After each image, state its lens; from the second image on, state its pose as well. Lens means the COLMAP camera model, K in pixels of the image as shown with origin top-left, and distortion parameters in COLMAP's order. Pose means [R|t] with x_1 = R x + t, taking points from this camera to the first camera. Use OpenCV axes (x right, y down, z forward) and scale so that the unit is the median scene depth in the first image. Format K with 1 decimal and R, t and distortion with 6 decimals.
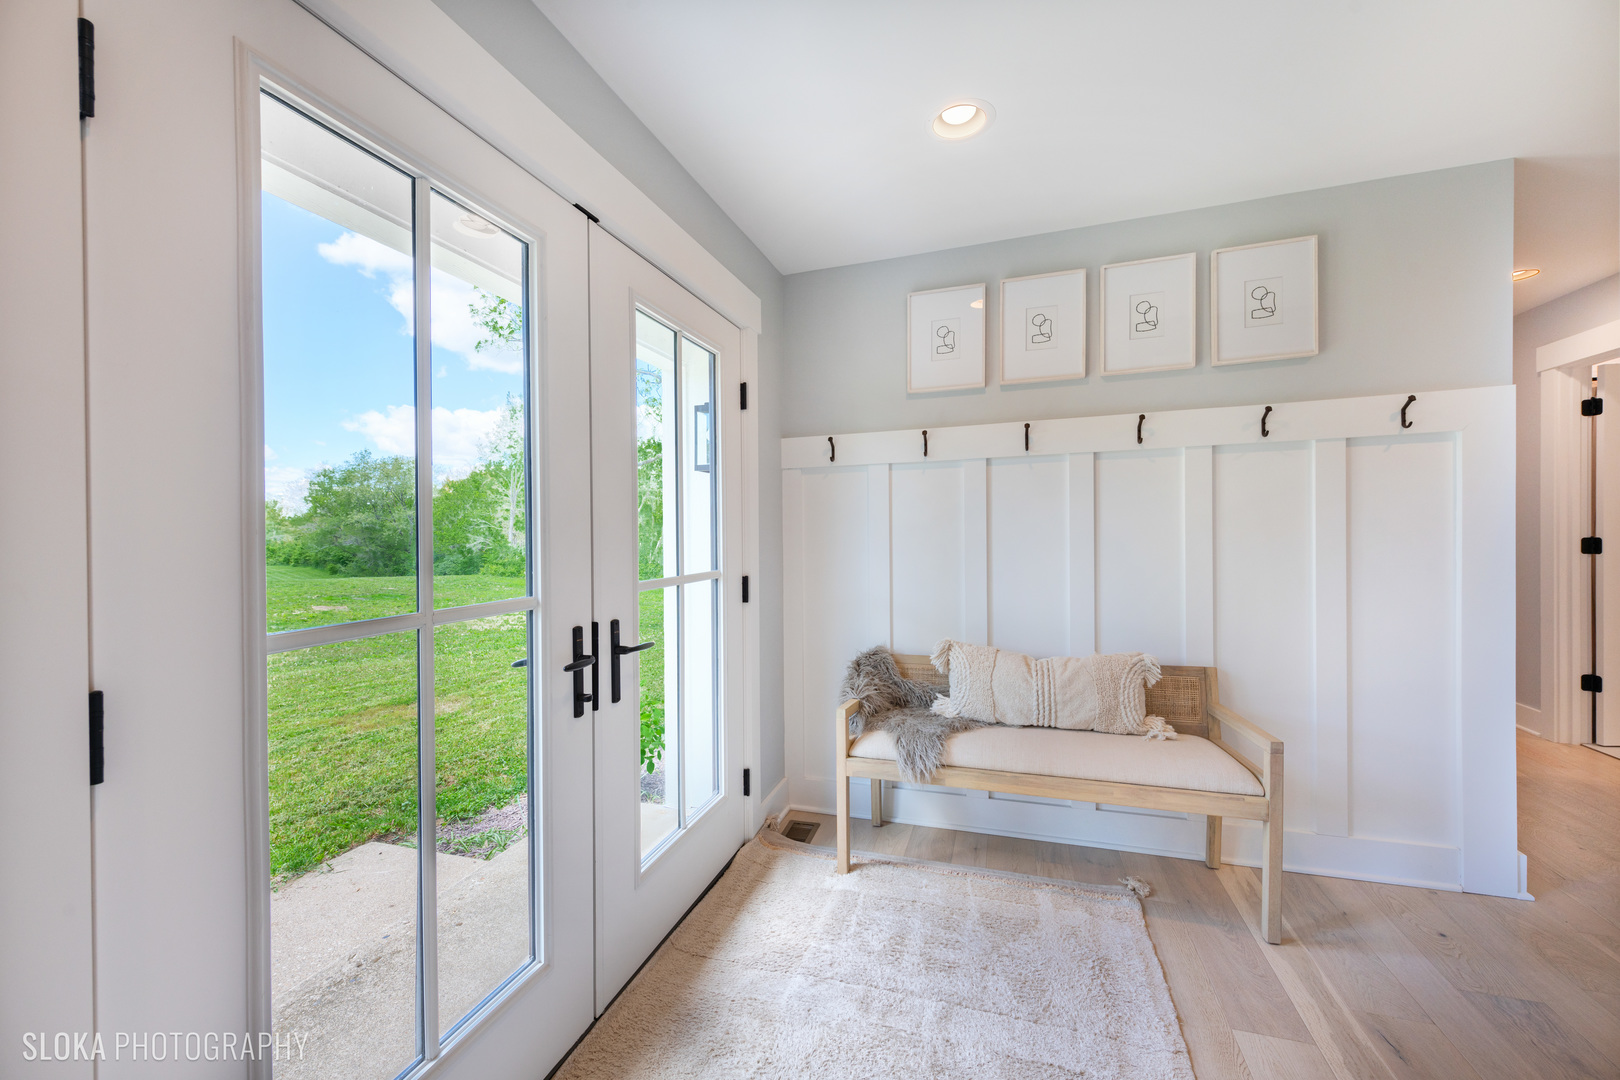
lens RADIAL K [[643.5, 0, 810.3], [0, 643.5, 540.7], [0, 0, 1]] dist [0.008399, -0.002620]
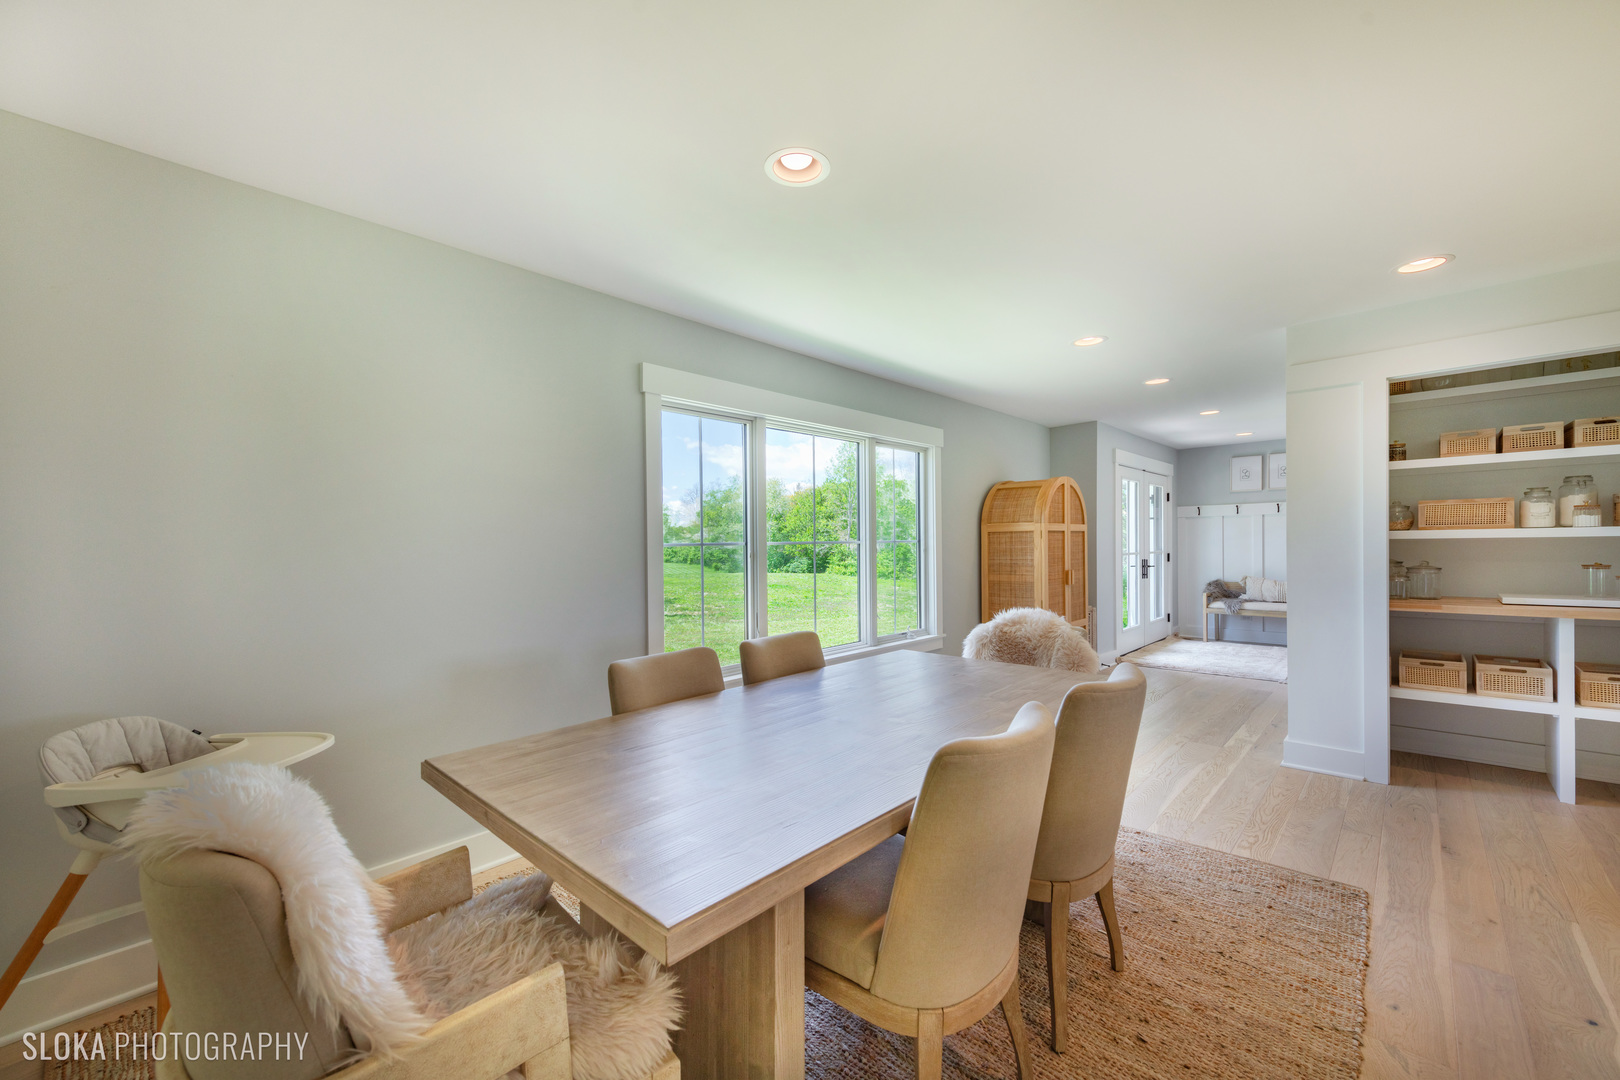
lens RADIAL K [[643.5, 0, 796.0], [0, 643.5, 557.3], [0, 0, 1]] dist [0.008399, -0.002620]
pose [[0.897853, 0.015589, -0.440019, -0.345837], [-0.009524, 0.999827, 0.015989, 0.041505], [0.440192, -0.010165, 0.897846, -2.626156]]
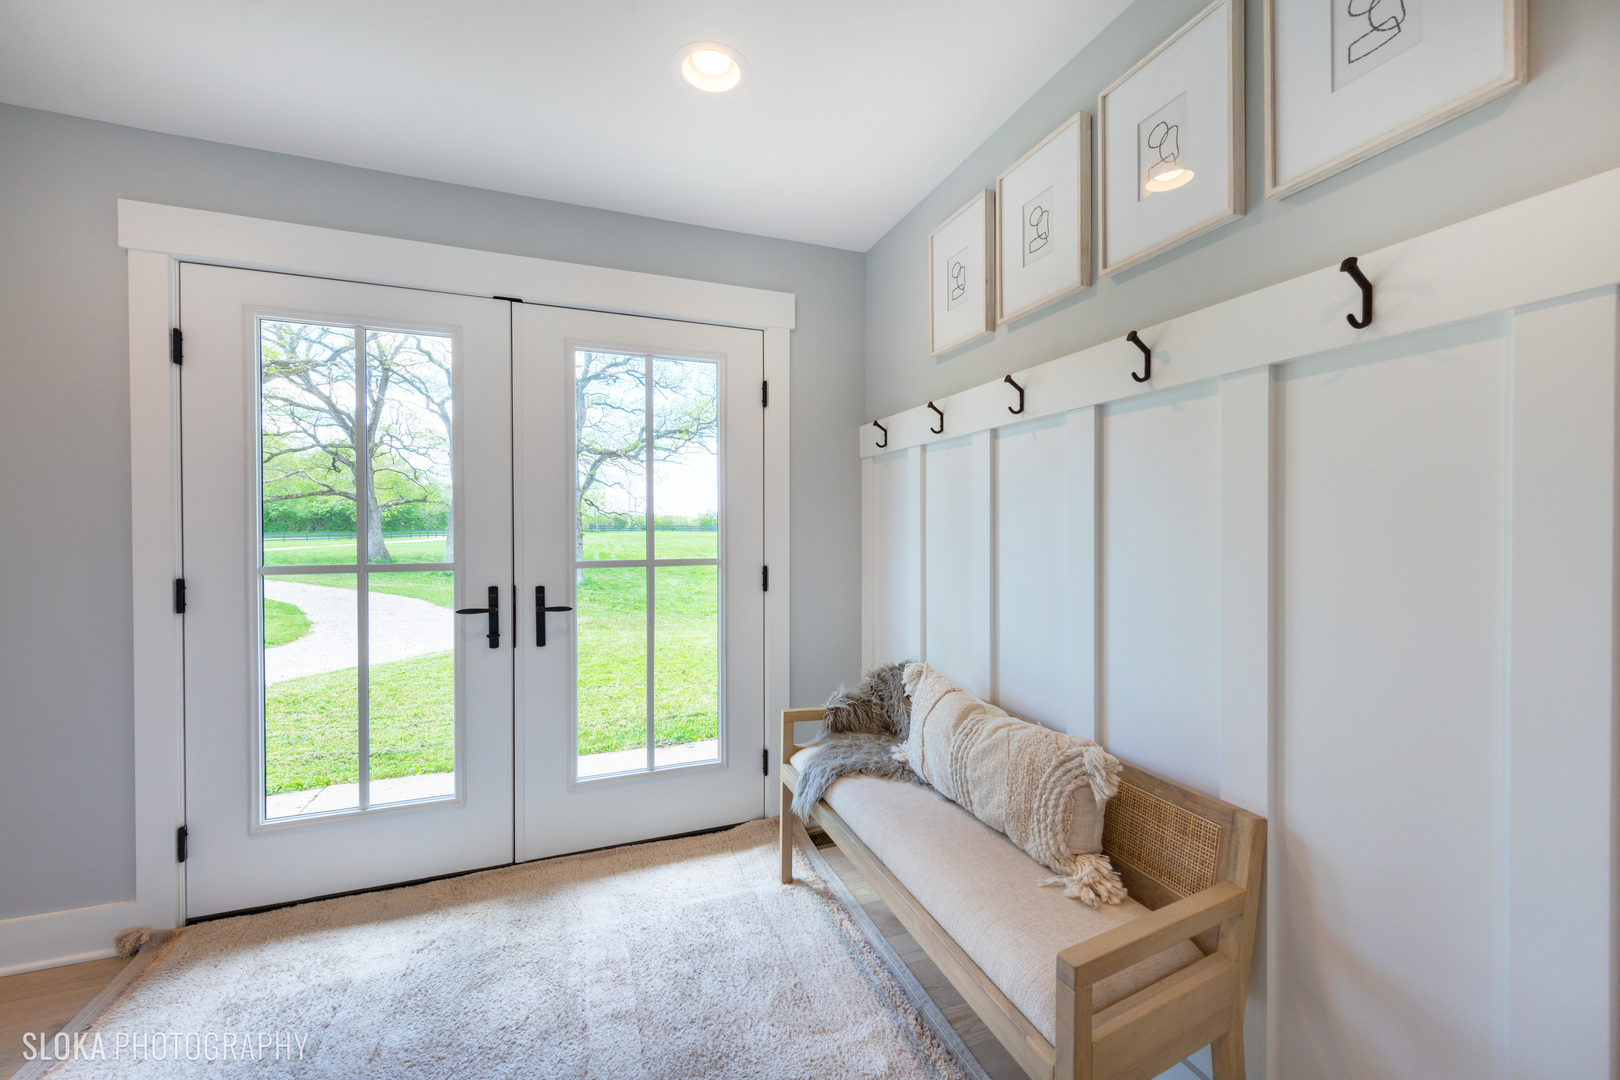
lens RADIAL K [[643.5, 0, 807.5], [0, 643.5, 531.5], [0, 0, 1]] dist [0.008399, -0.002620]
pose [[0.615127, 0.029204, -0.787887, 0.730640], [-0.022237, 0.999559, 0.019689, -0.021969], [0.788115, 0.005409, 0.615505, 0.391406]]
